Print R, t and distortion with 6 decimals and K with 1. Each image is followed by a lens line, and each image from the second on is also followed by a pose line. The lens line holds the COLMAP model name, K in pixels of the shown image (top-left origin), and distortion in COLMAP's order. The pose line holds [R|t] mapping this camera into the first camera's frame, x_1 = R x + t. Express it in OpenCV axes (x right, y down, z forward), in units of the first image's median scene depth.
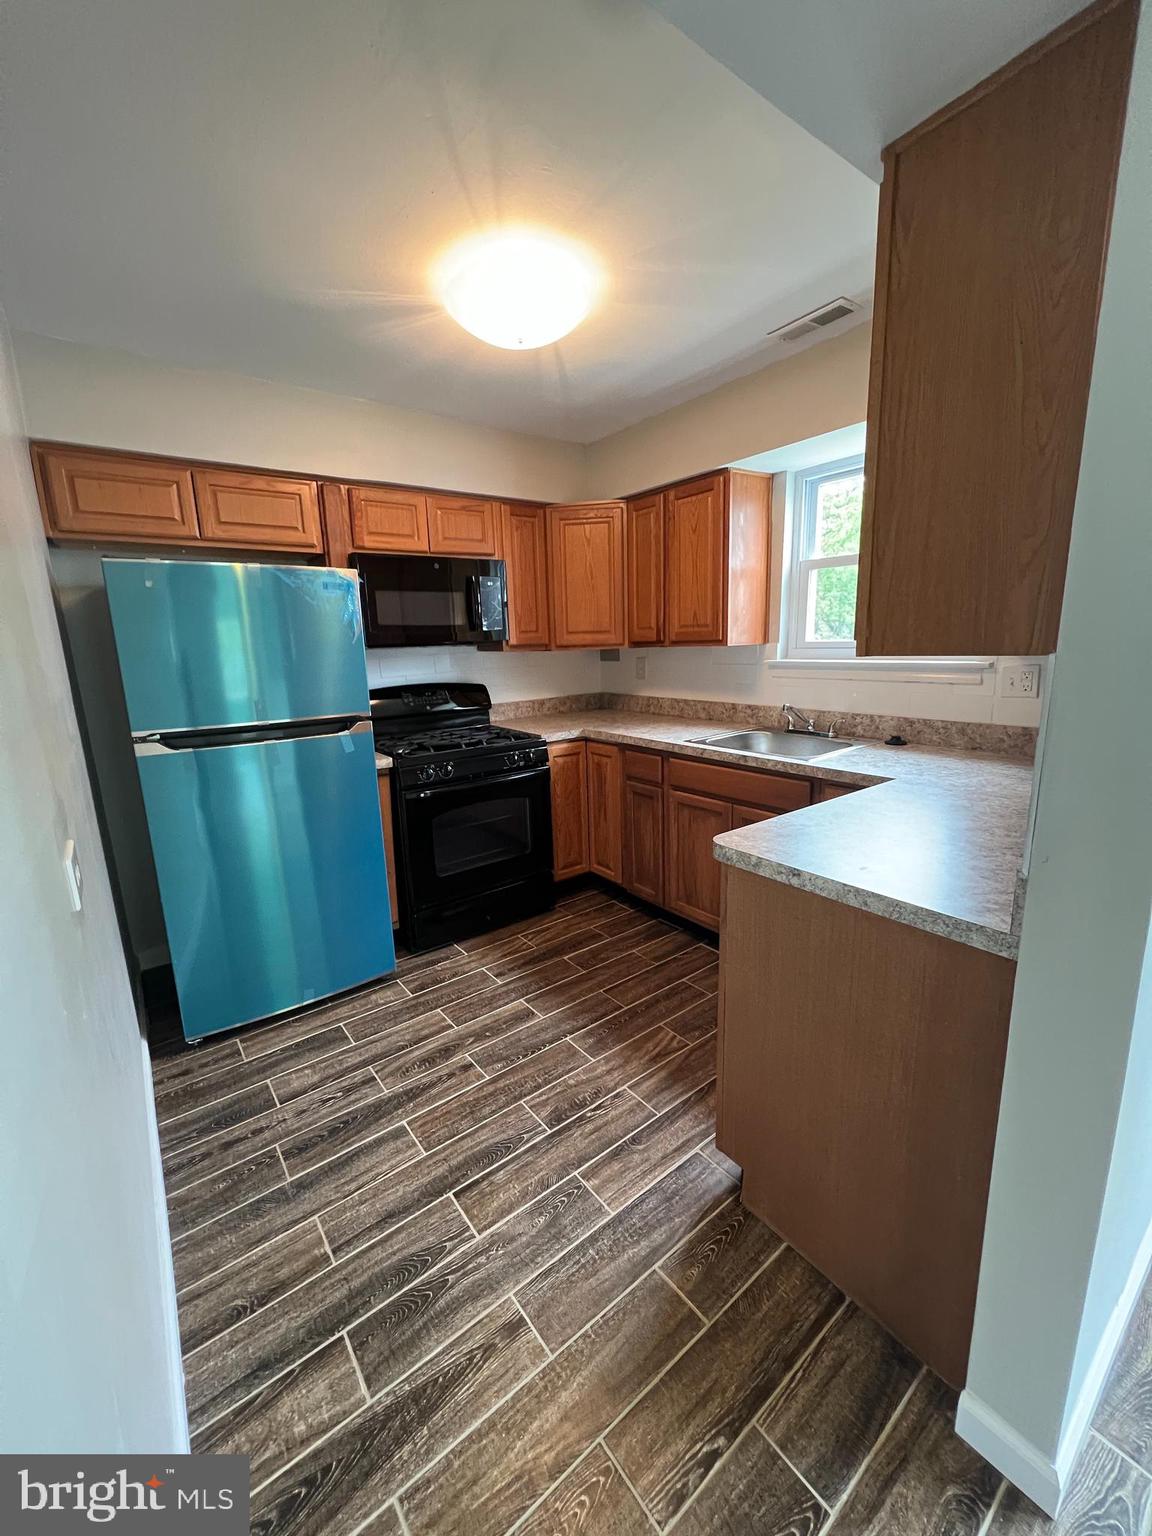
lens RADIAL K [[608.6, 0, 575.5], [0, 608.6, 766.9], [0, 0, 1]] dist [-0.002631, -0.000215]
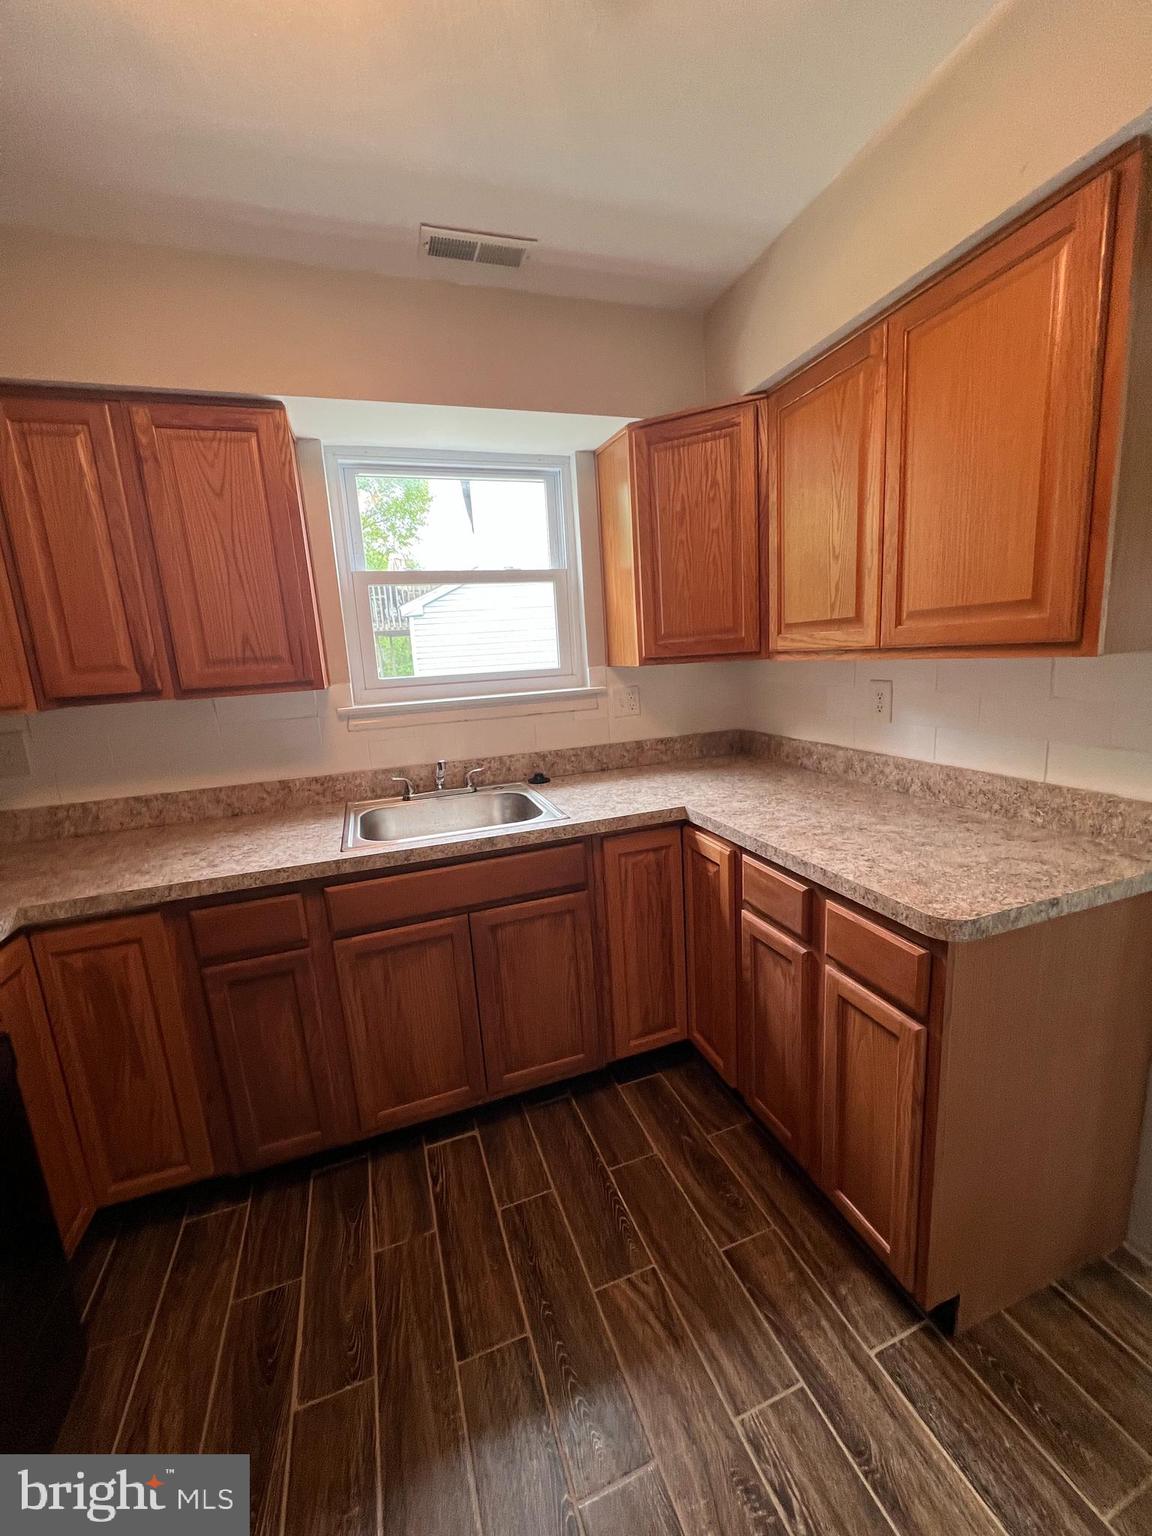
lens RADIAL K [[608.6, 0, 576.9], [0, 608.6, 769.1], [0, 0, 1]] dist [-0.002631, -0.000215]
pose [[0.307721, -0.169506, 0.936256, -0.287105], [0.245317, 0.964869, 0.094058, -0.118489], [-0.919308, 0.200736, 0.338493, 0.582955]]
